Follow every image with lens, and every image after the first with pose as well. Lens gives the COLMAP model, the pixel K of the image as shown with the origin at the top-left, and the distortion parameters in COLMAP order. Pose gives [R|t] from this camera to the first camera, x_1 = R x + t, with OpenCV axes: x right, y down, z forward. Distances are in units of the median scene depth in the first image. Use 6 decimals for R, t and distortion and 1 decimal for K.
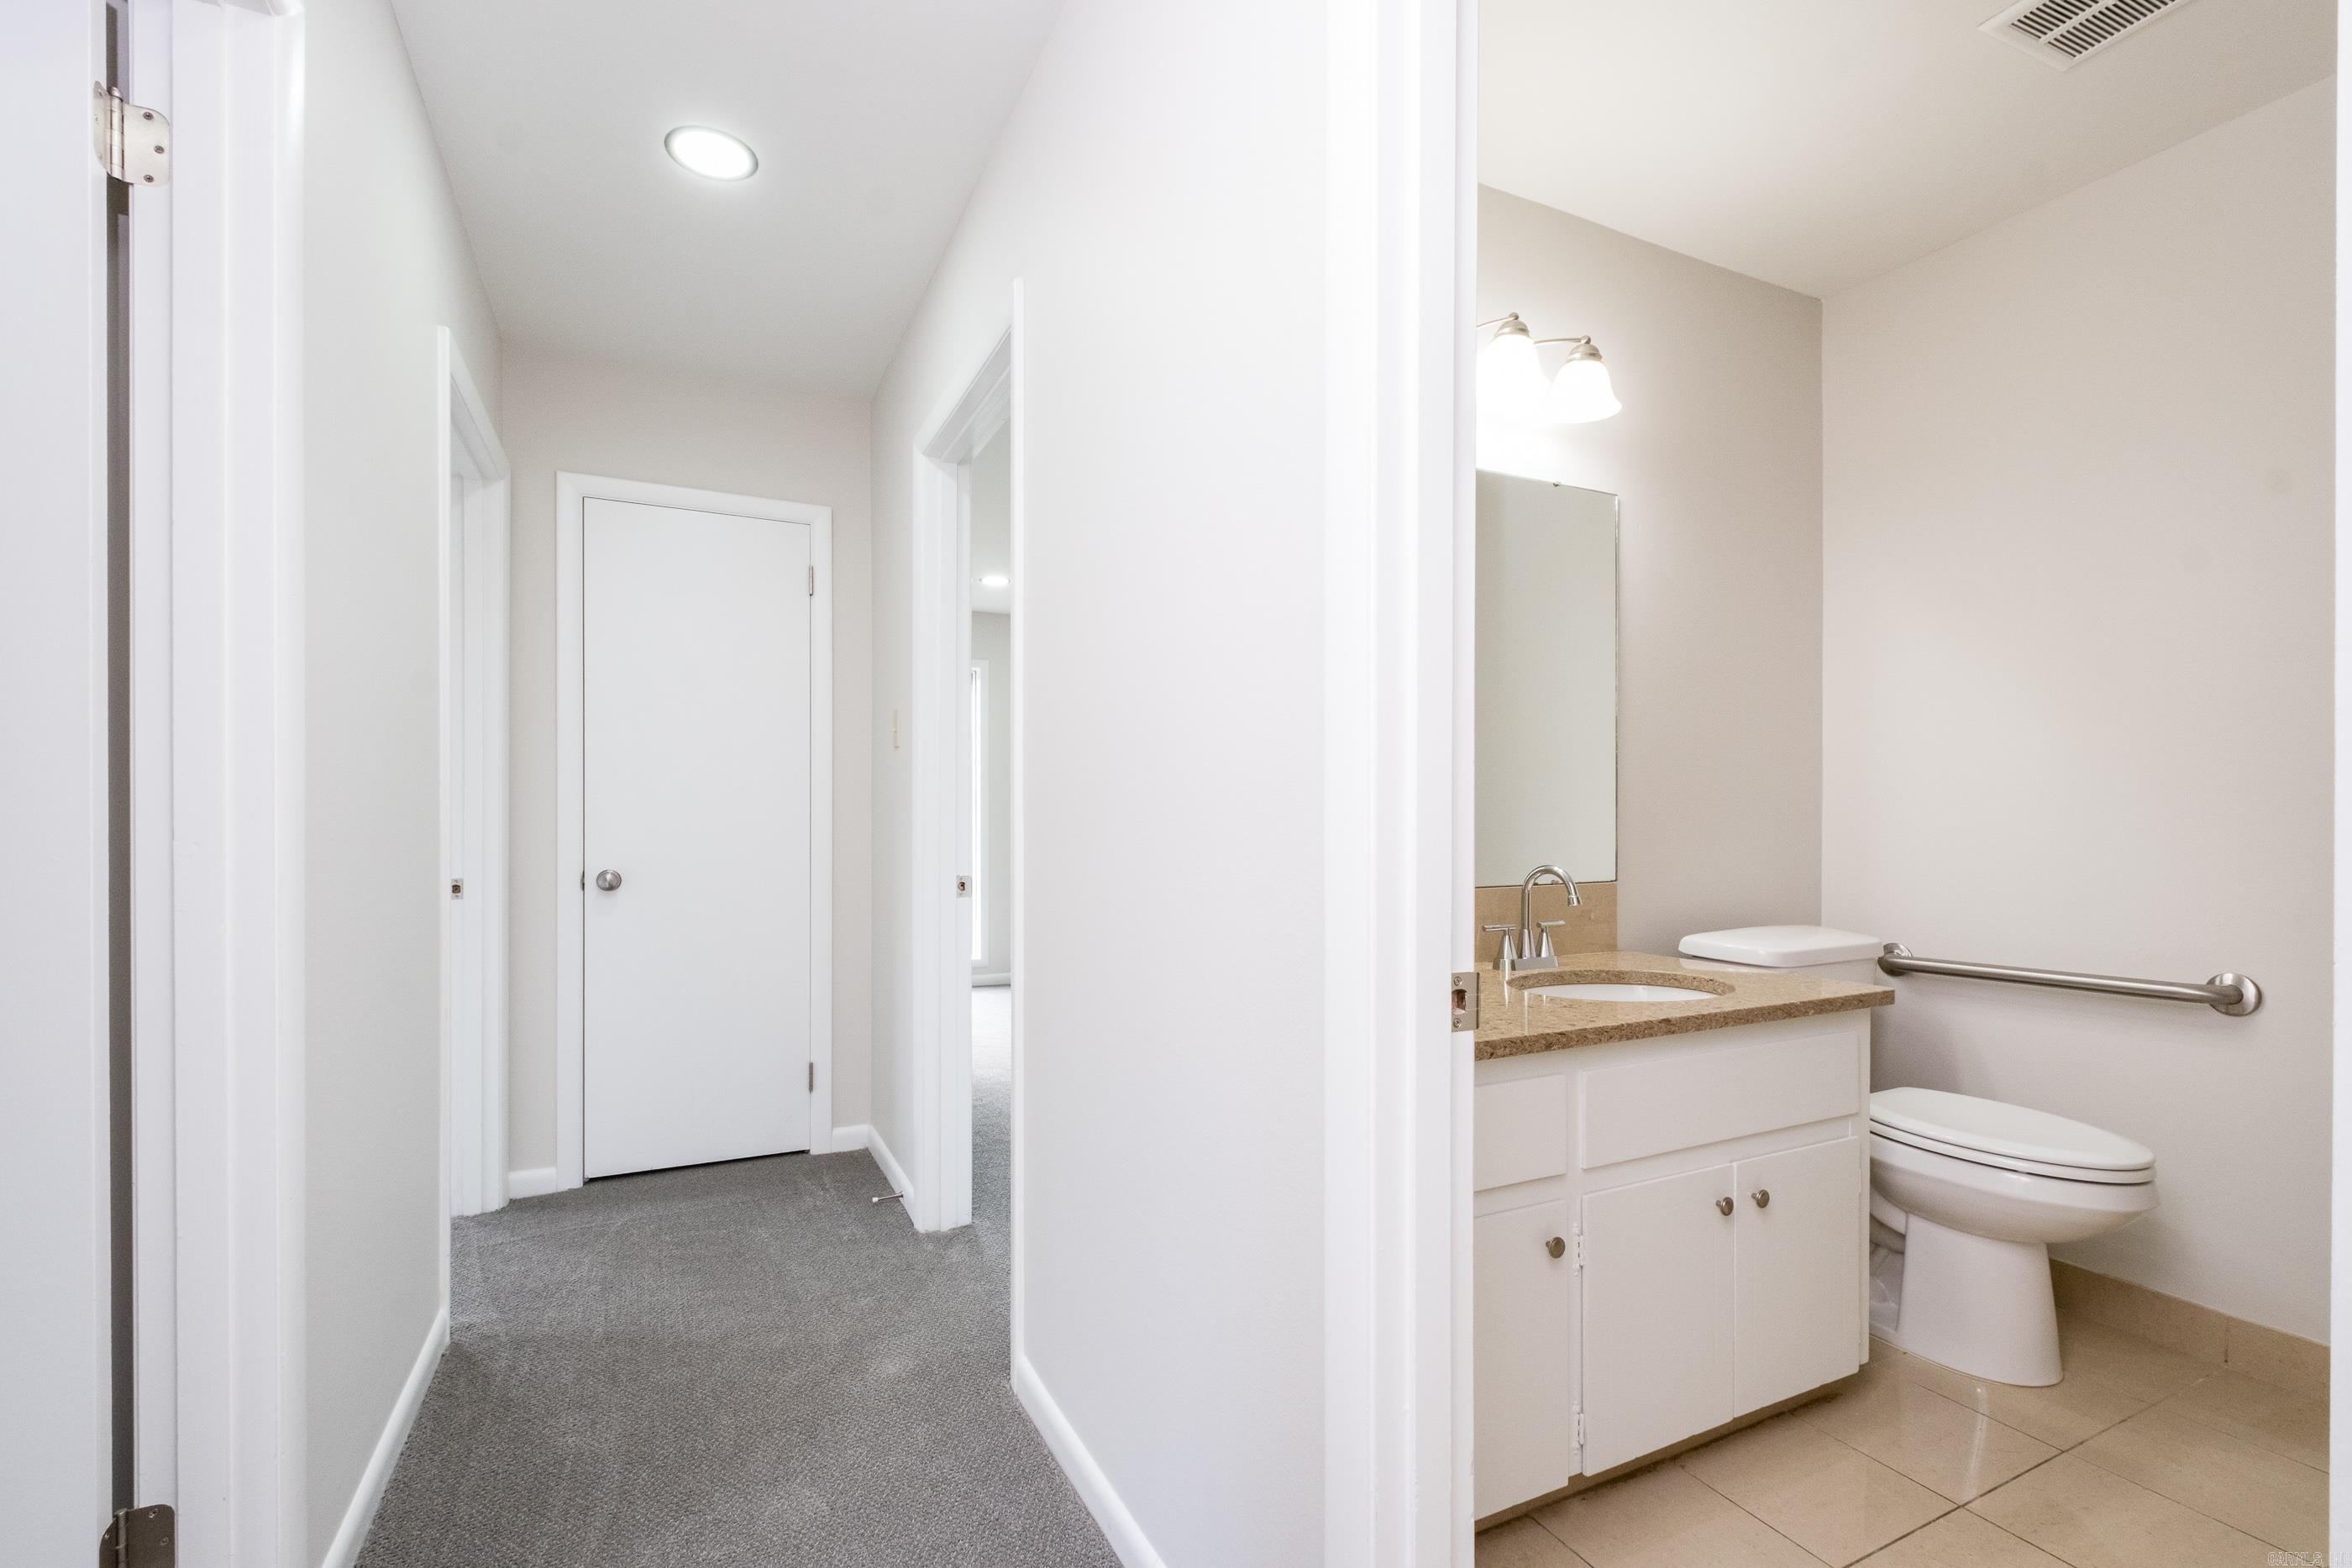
lens RADIAL K [[1018.0, 0, 1169.3], [0, 1018.0, 815.8], [0, 0, 1]] dist [-0.000676, -0.000540]
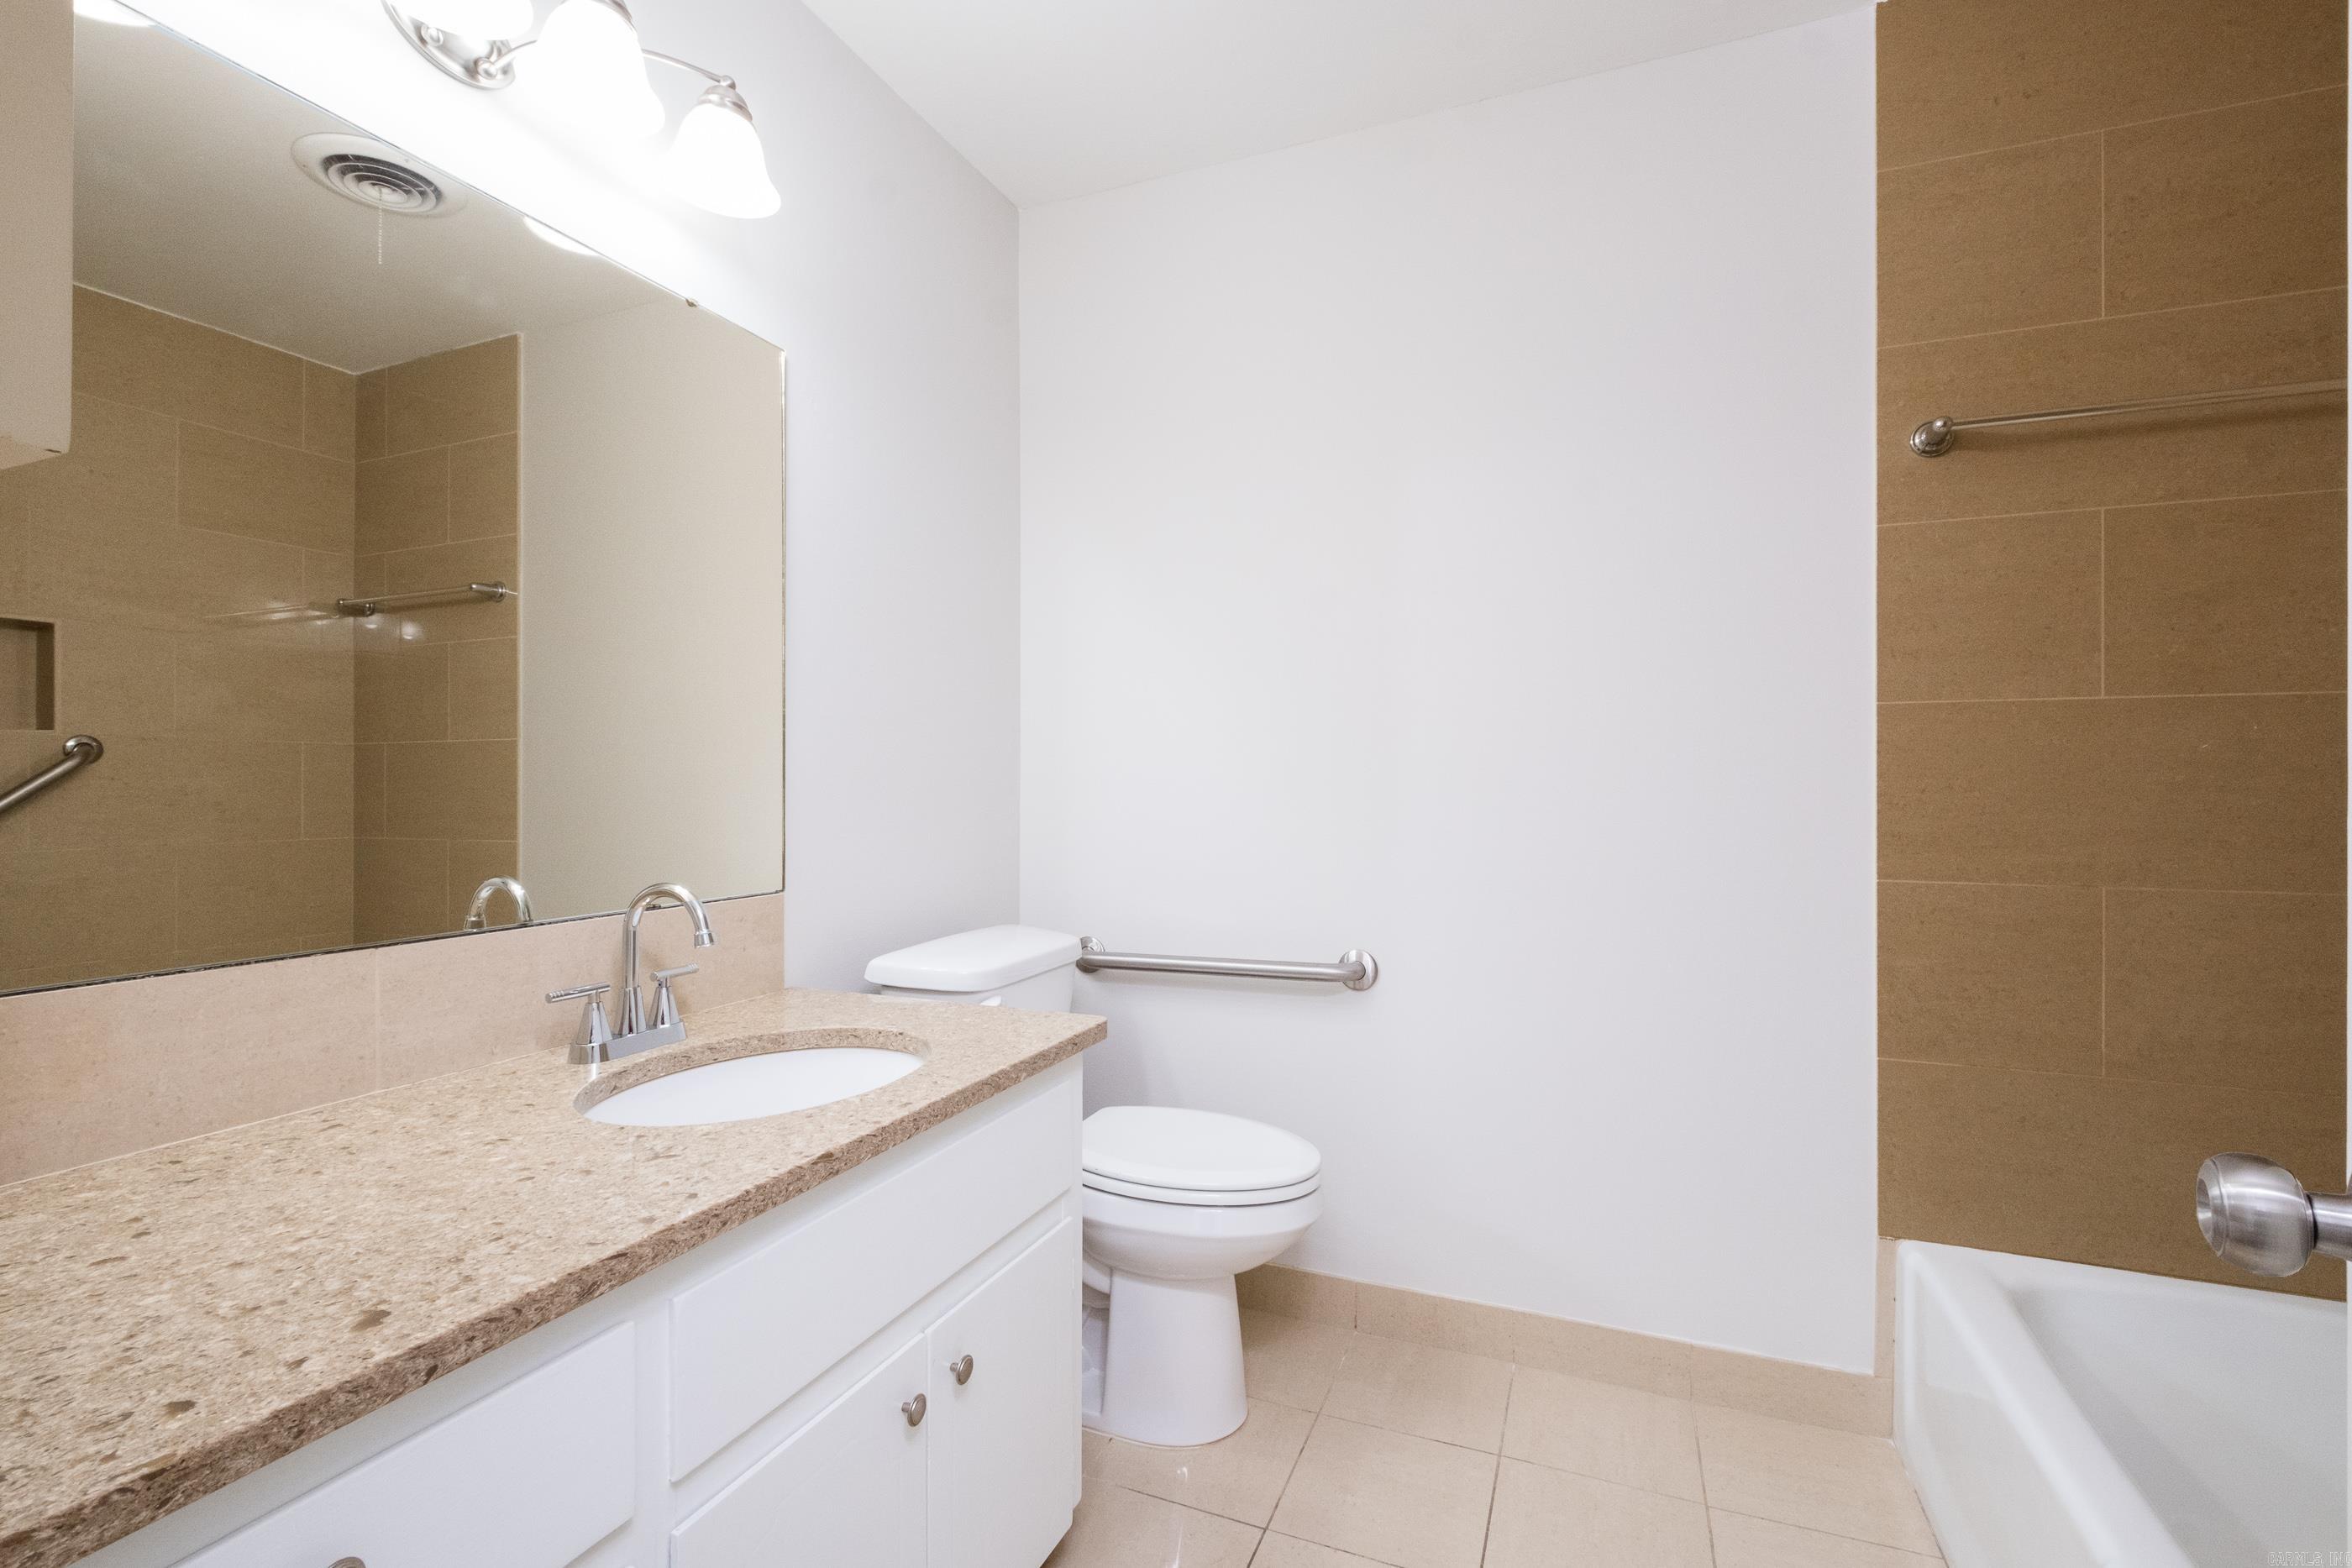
lens RADIAL K [[1018.0, 0, 1172.0], [0, 1018.0, 784.8], [0, 0, 1]] dist [-0.000676, -0.000540]
pose [[0.742889, 0.000733, 0.669414, 0.193568], [-0.002108, 0.999997, 0.001244, -0.016832], [-0.669412, -0.002335, 0.742888, 0.339240]]
